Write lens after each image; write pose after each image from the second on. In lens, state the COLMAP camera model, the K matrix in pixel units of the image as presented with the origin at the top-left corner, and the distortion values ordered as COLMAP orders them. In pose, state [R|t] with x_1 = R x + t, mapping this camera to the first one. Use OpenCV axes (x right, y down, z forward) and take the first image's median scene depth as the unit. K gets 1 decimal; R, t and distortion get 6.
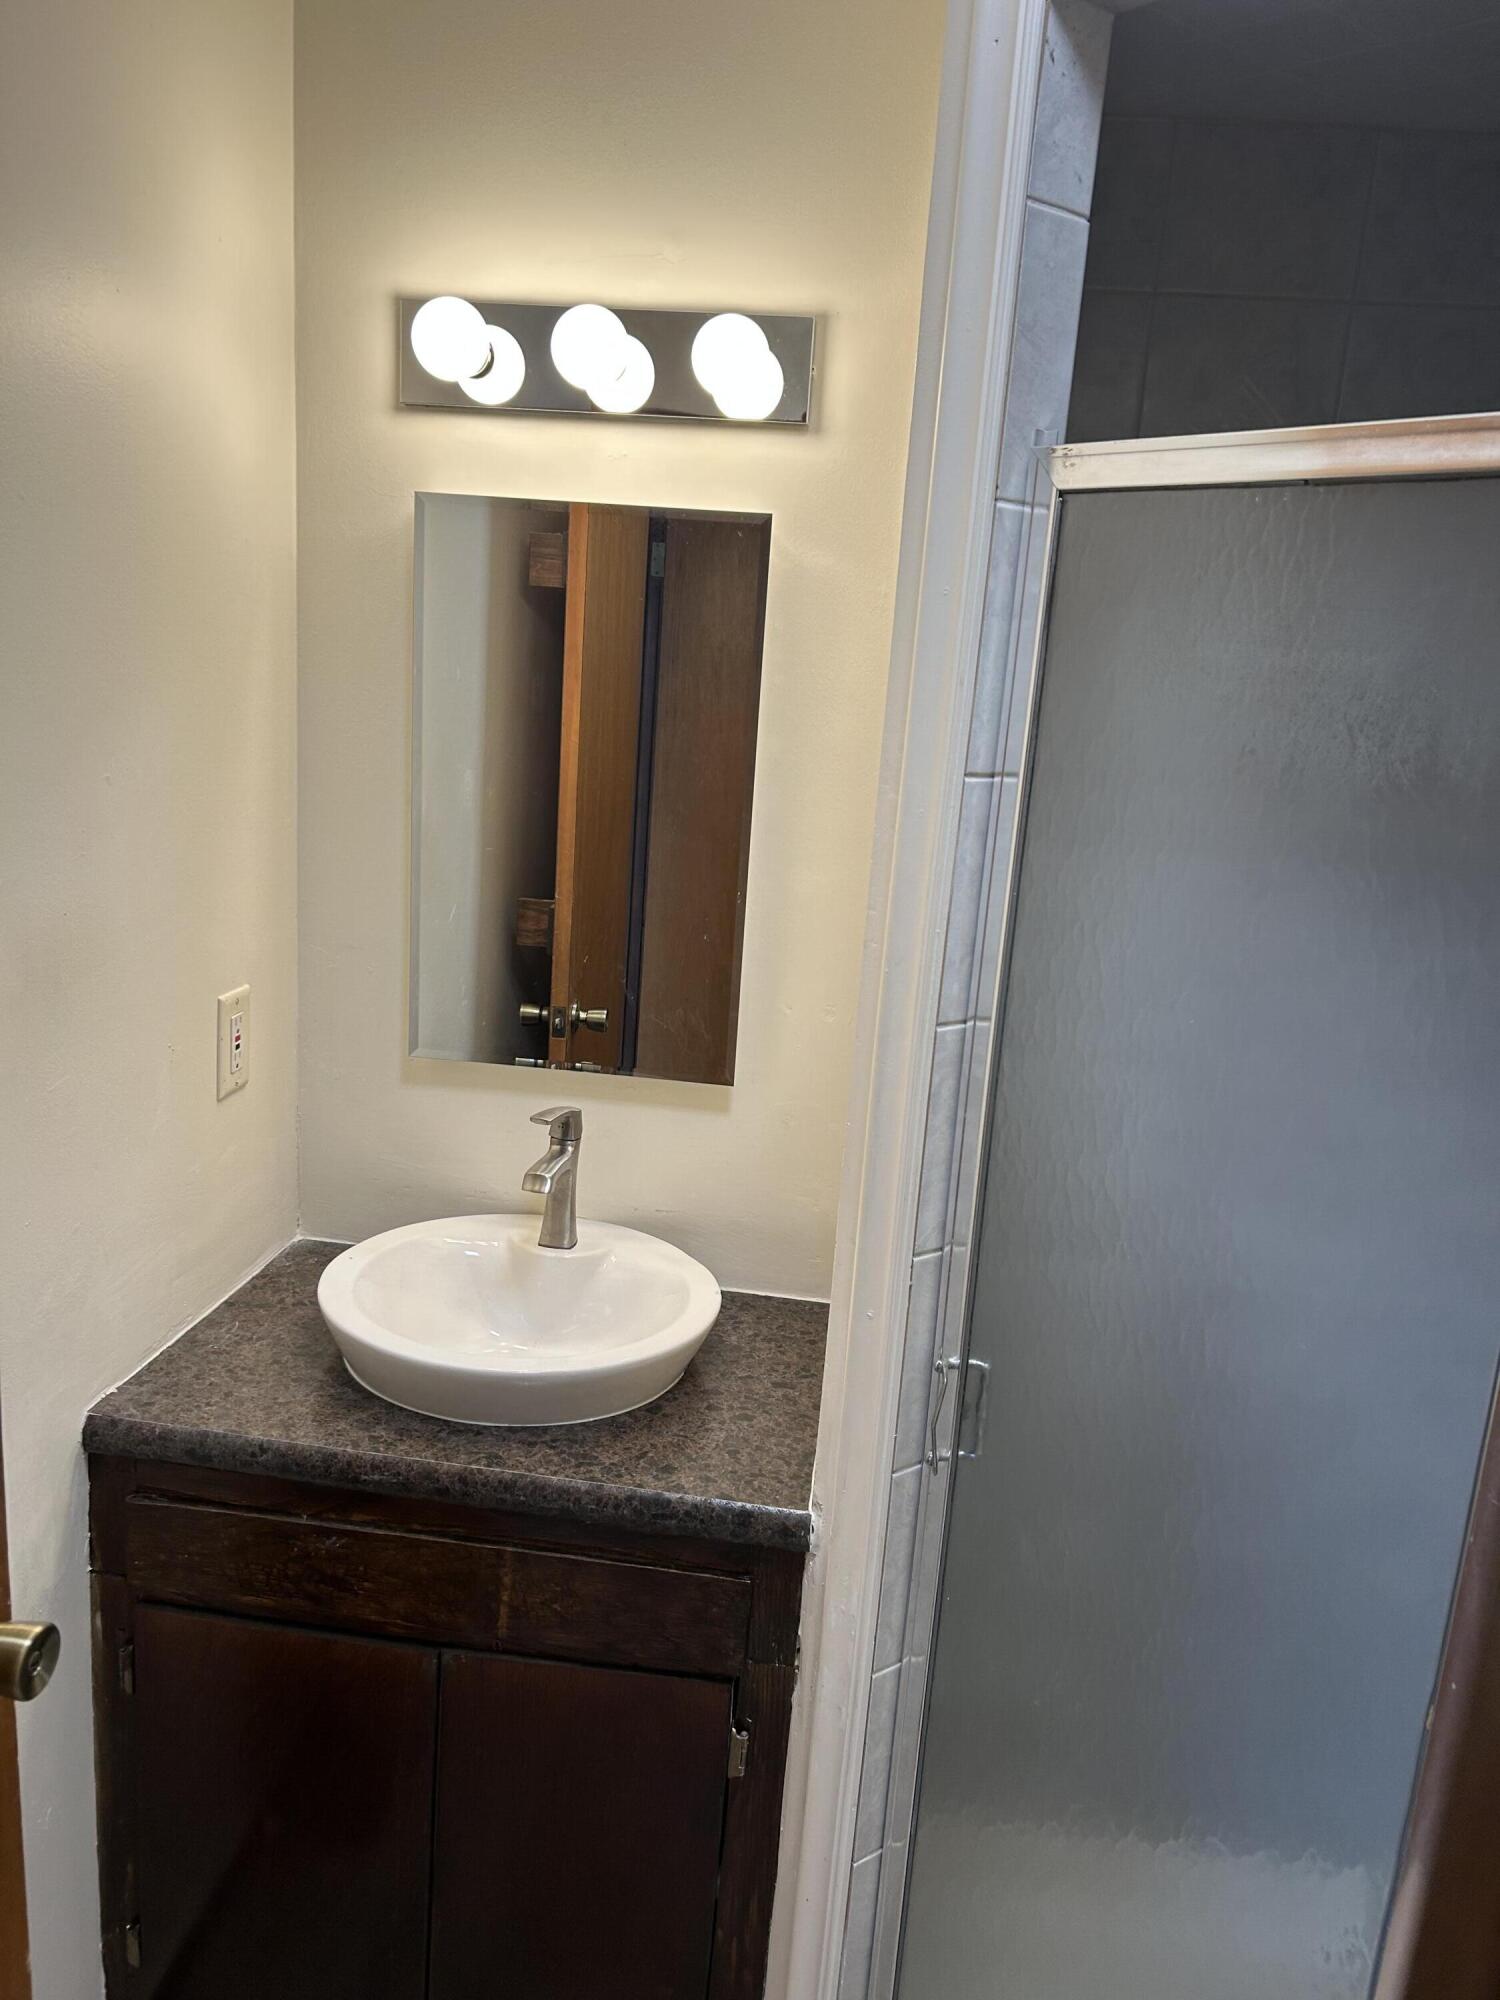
lens RADIAL K [[1523.1, 0, 743.9], [0, 1523.1, 1004.6], [0, 0, 1]] dist [0.050488, -0.034773]
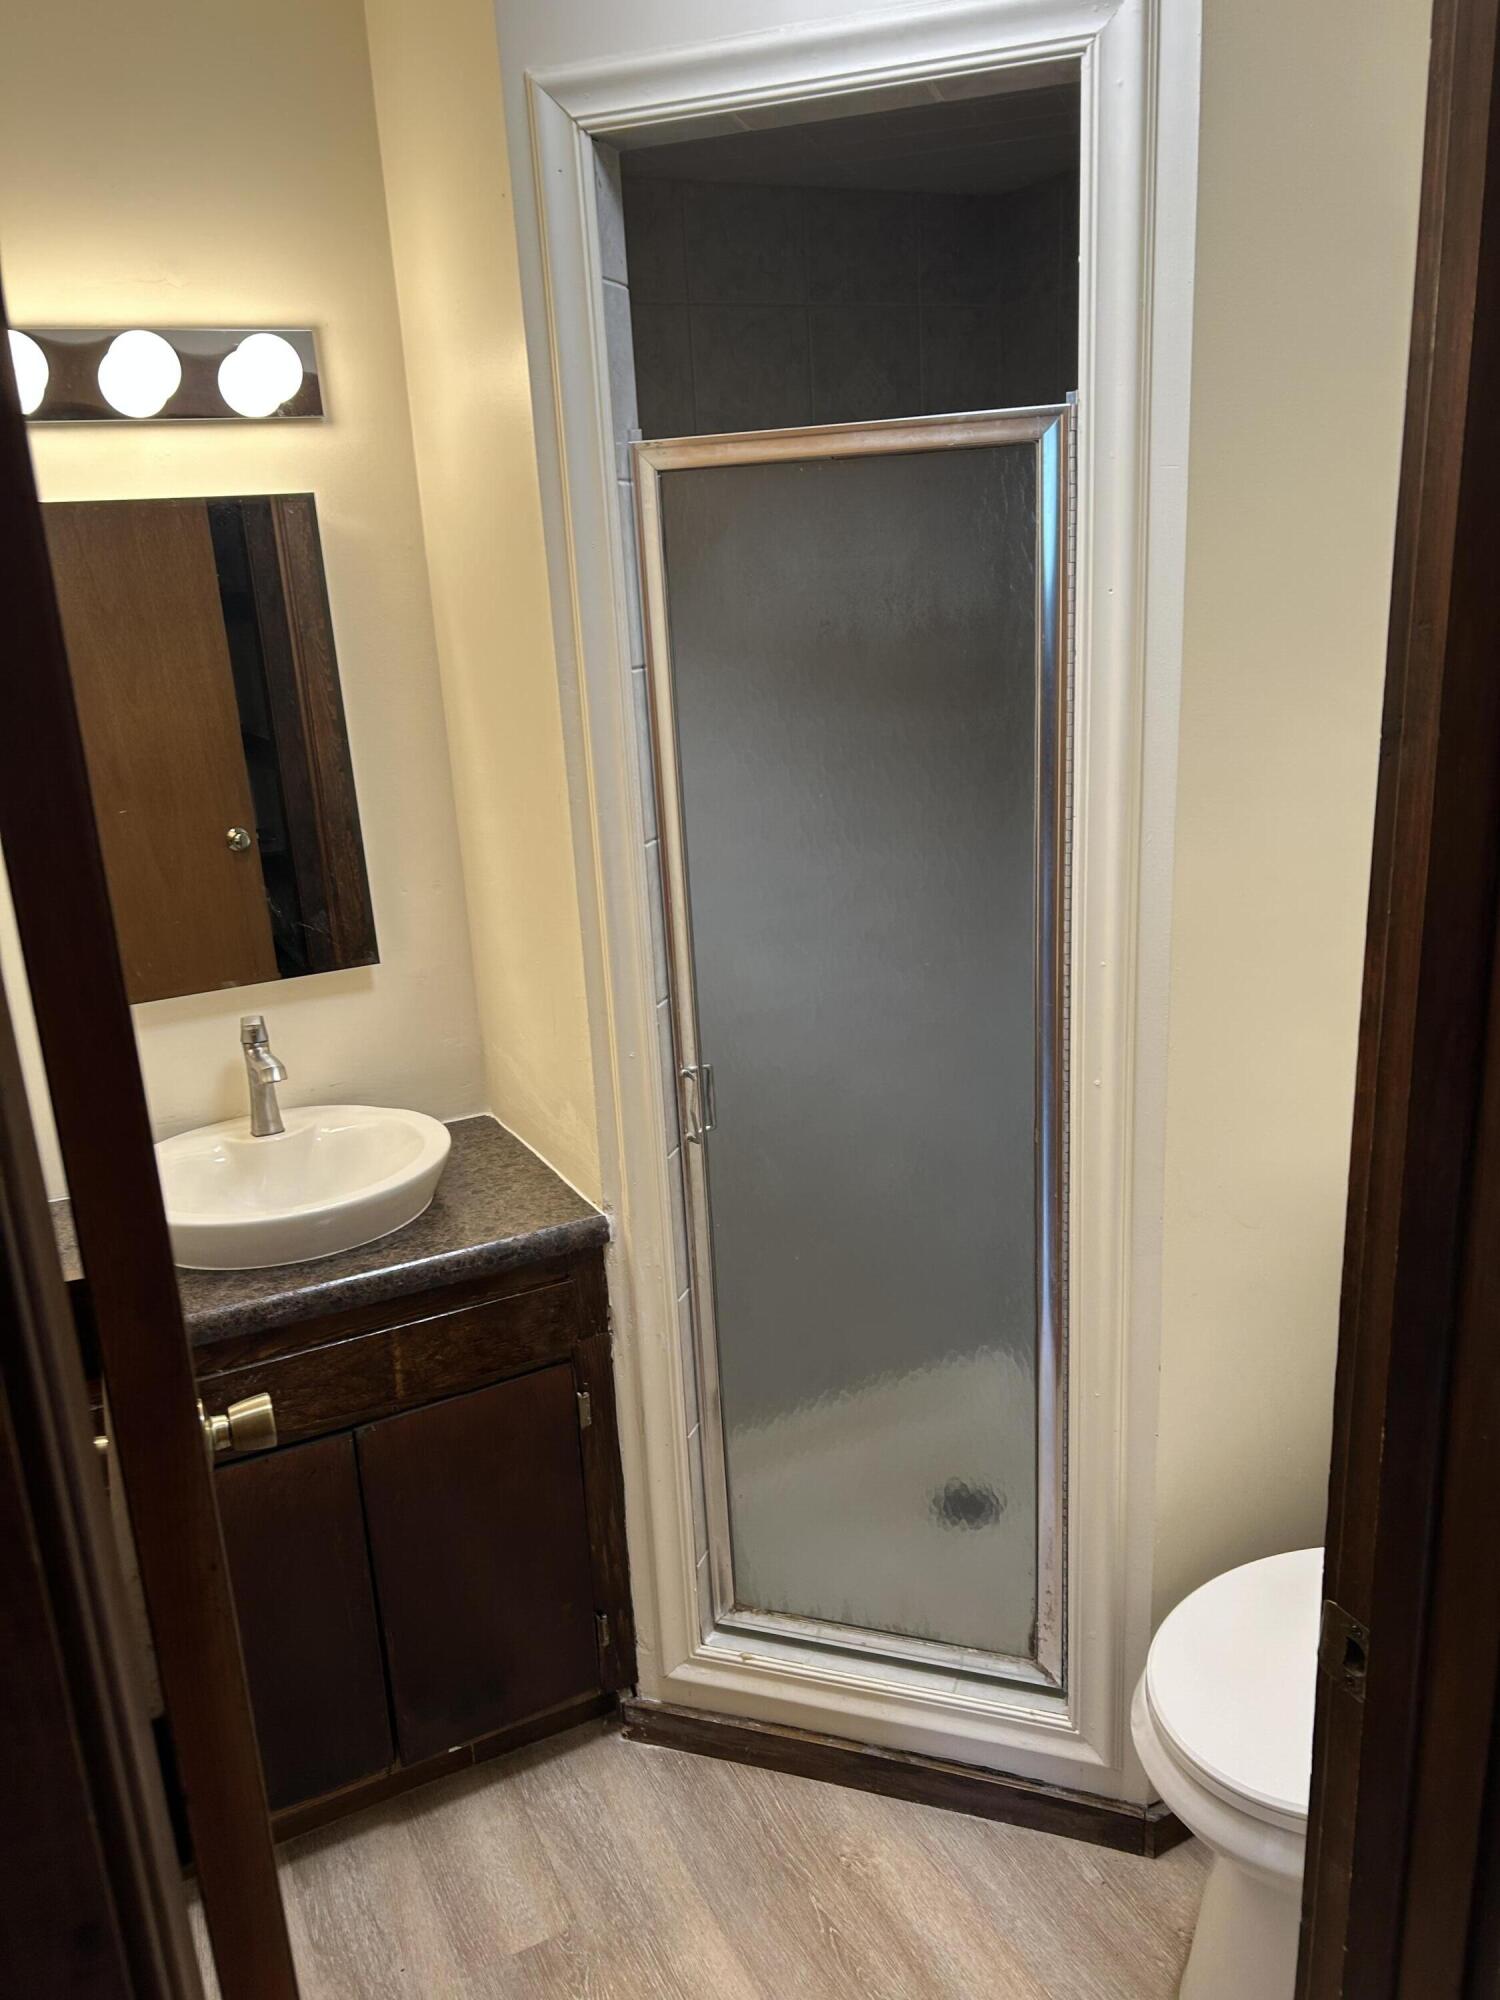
lens RADIAL K [[1533.1, 0, 764.4], [0, 1533.1, 1004.4], [0, 0, 1]] dist [0.089558, -0.127662]
pose [[0.820365, -0.266647, 0.505866, -0.472673], [0.238476, 0.963560, 0.121165, 0.010755], [-0.519741, 0.021237, 0.854060, -0.266826]]
